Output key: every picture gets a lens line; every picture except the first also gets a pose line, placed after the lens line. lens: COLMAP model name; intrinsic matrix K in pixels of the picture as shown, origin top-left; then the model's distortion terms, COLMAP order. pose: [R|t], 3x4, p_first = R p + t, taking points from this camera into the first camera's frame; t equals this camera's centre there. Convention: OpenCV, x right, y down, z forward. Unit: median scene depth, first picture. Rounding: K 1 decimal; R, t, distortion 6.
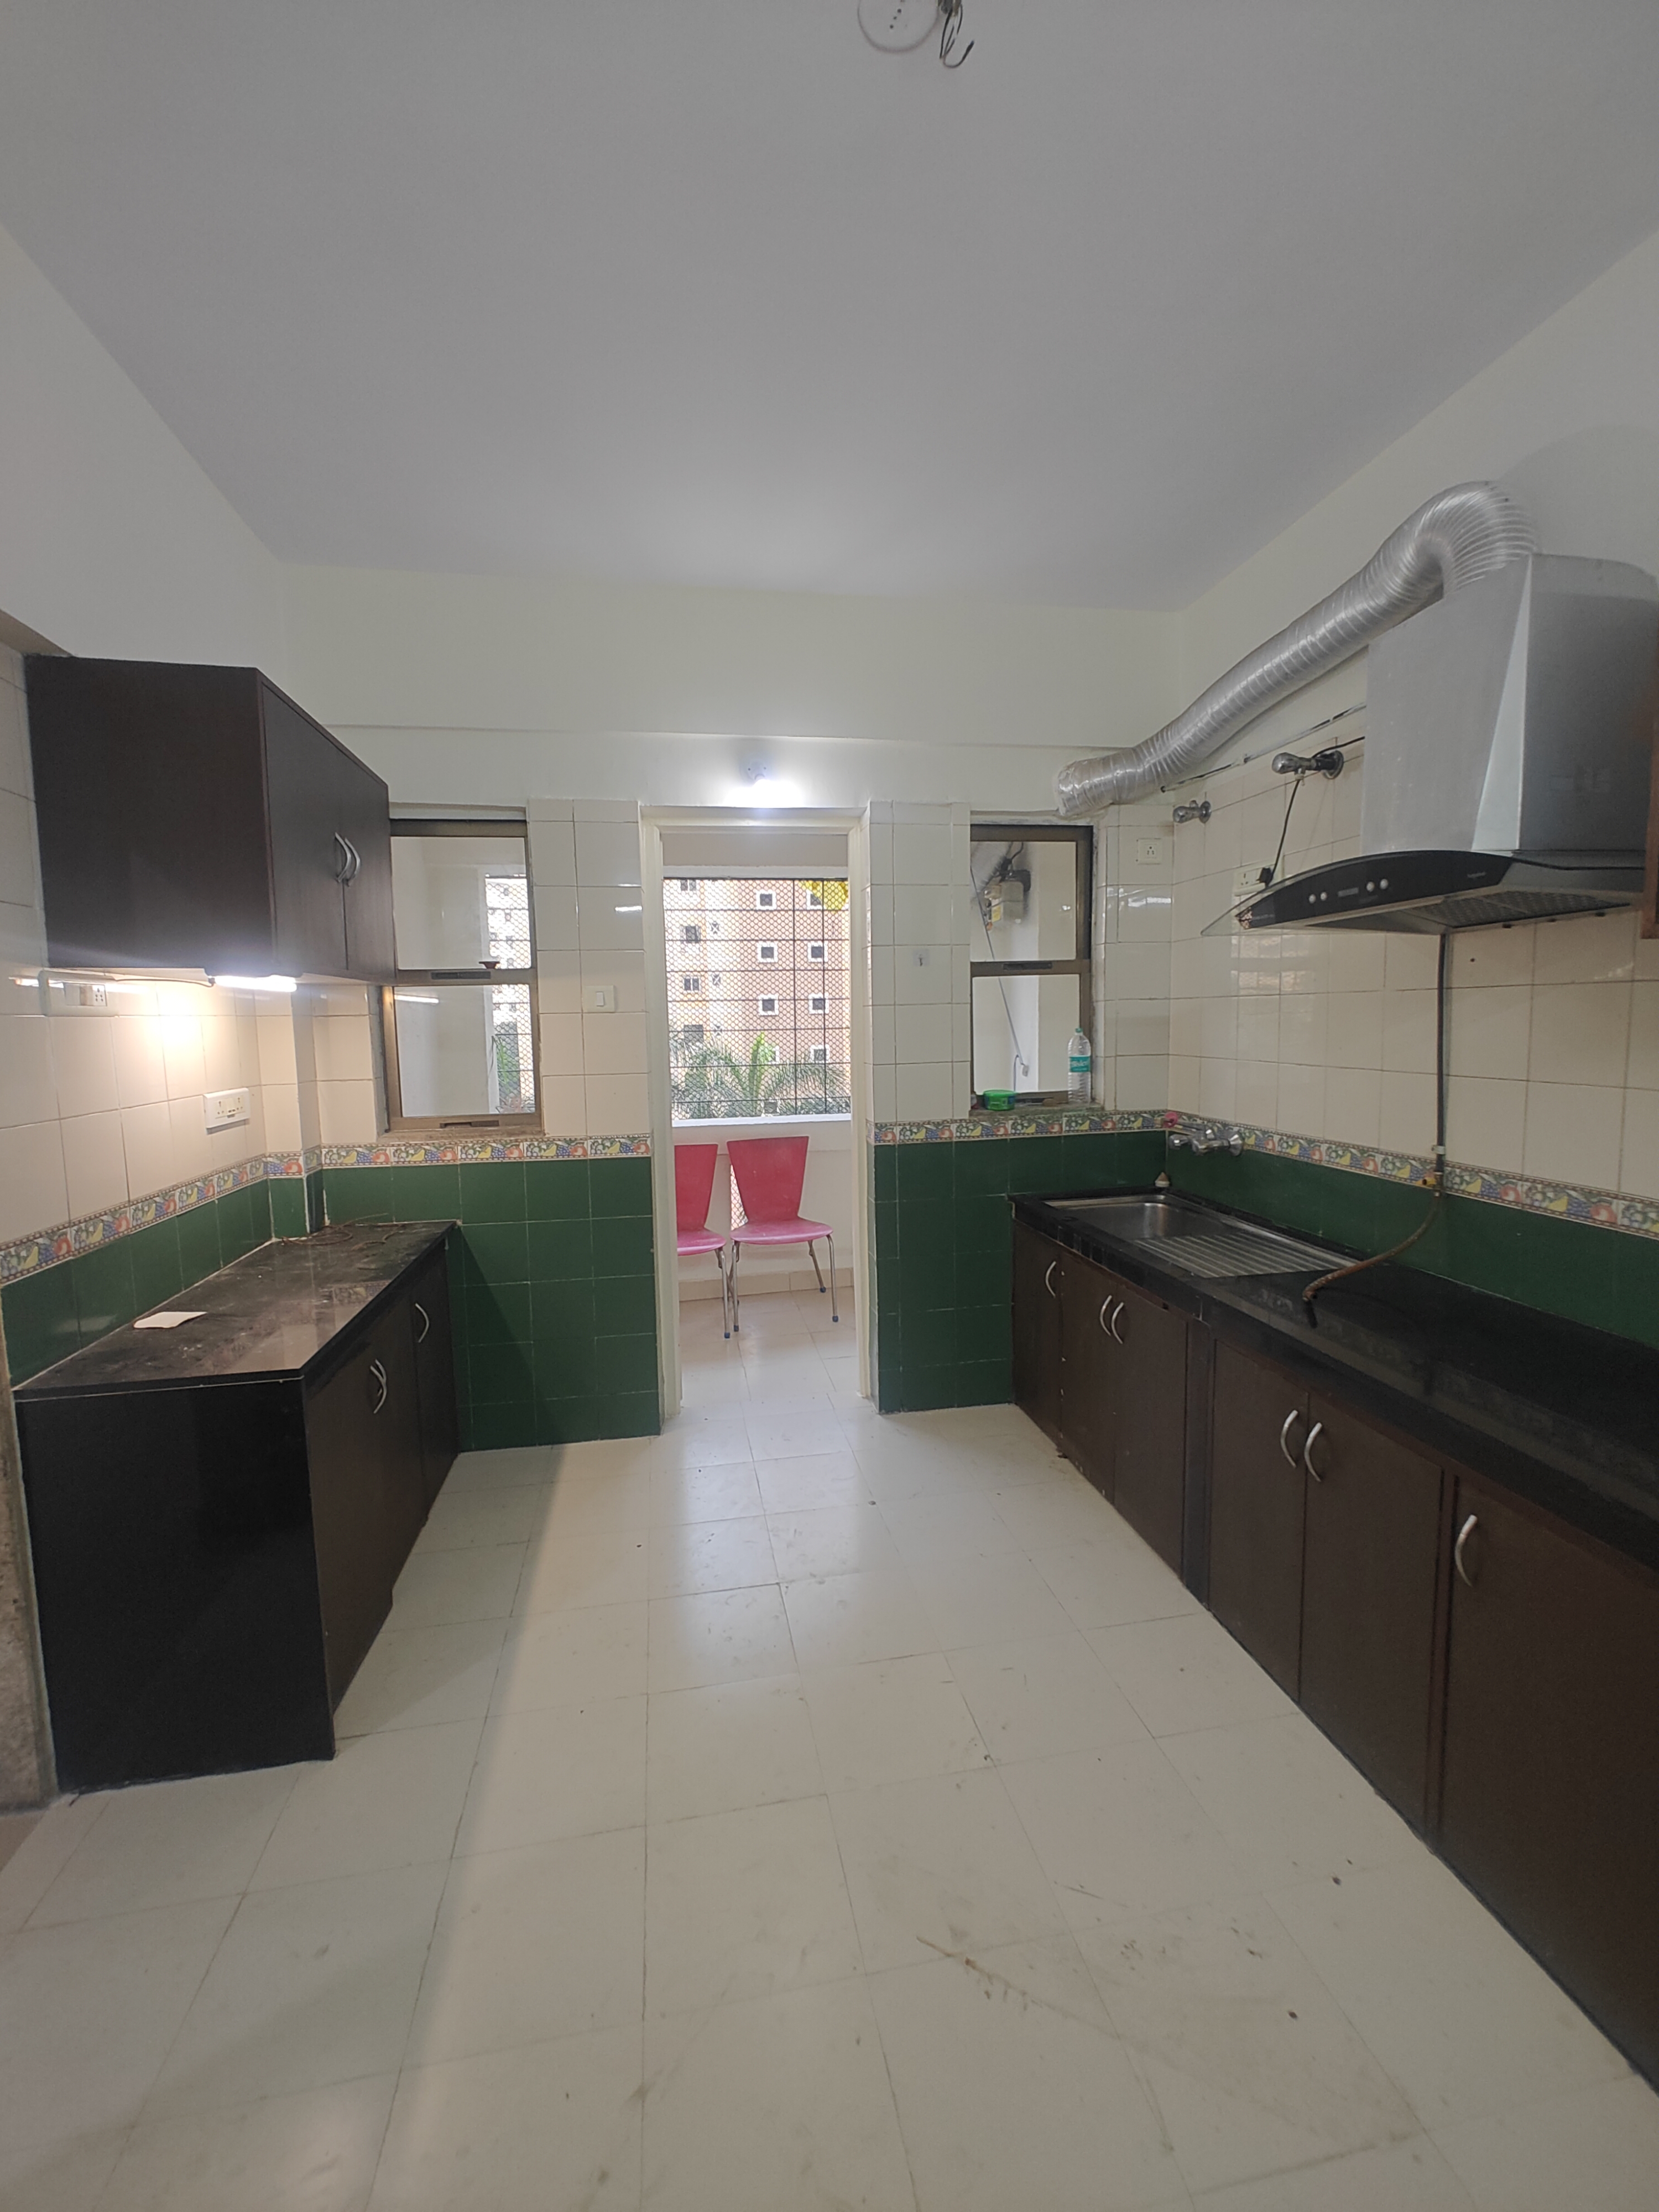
lens RADIAL K [[916.4, 0, 819.8], [0, 916.4, 1108.7], [0, 0, 1]] dist [0.001900, 0.000639]
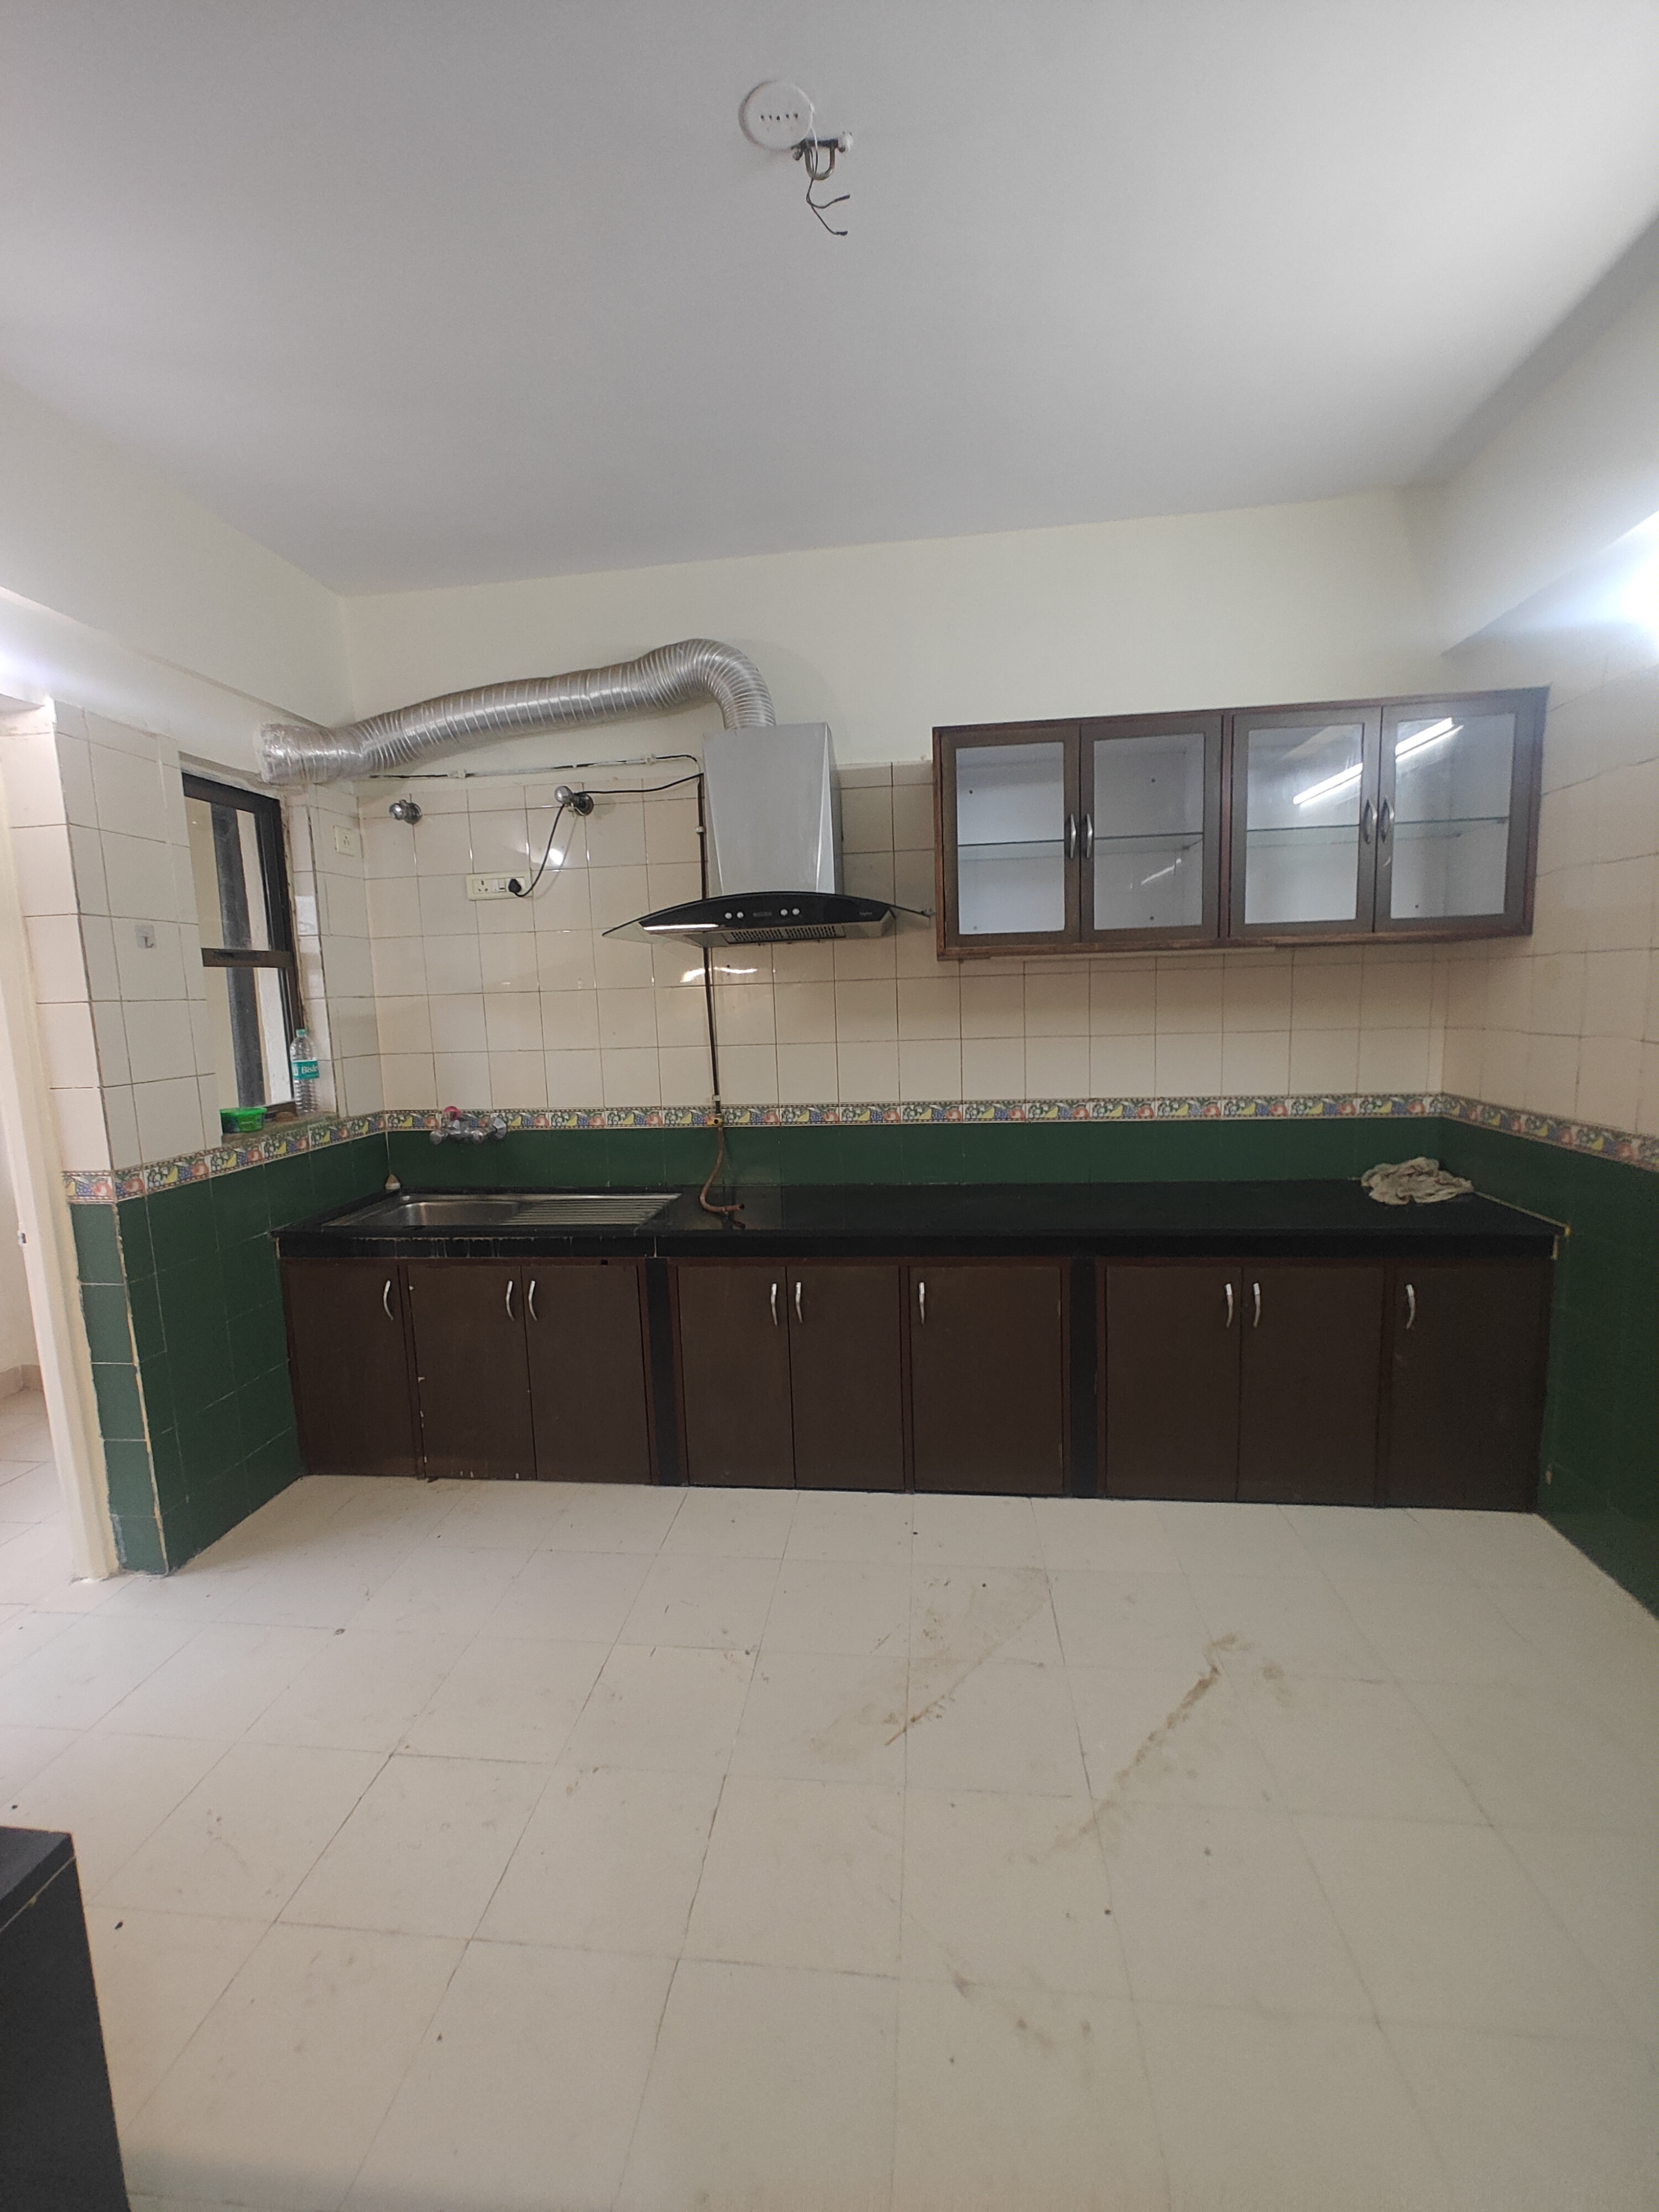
lens RADIAL K [[916.4, 0, 824.7], [0, 916.4, 1109.8], [0, 0, 1]] dist [0.001900, 0.000639]
pose [[0.299637, -0.107730, 0.947951, -0.435246], [0.123025, 0.989672, 0.073584, -0.014951], [-0.946088, 0.094573, 0.309796, 0.273324]]
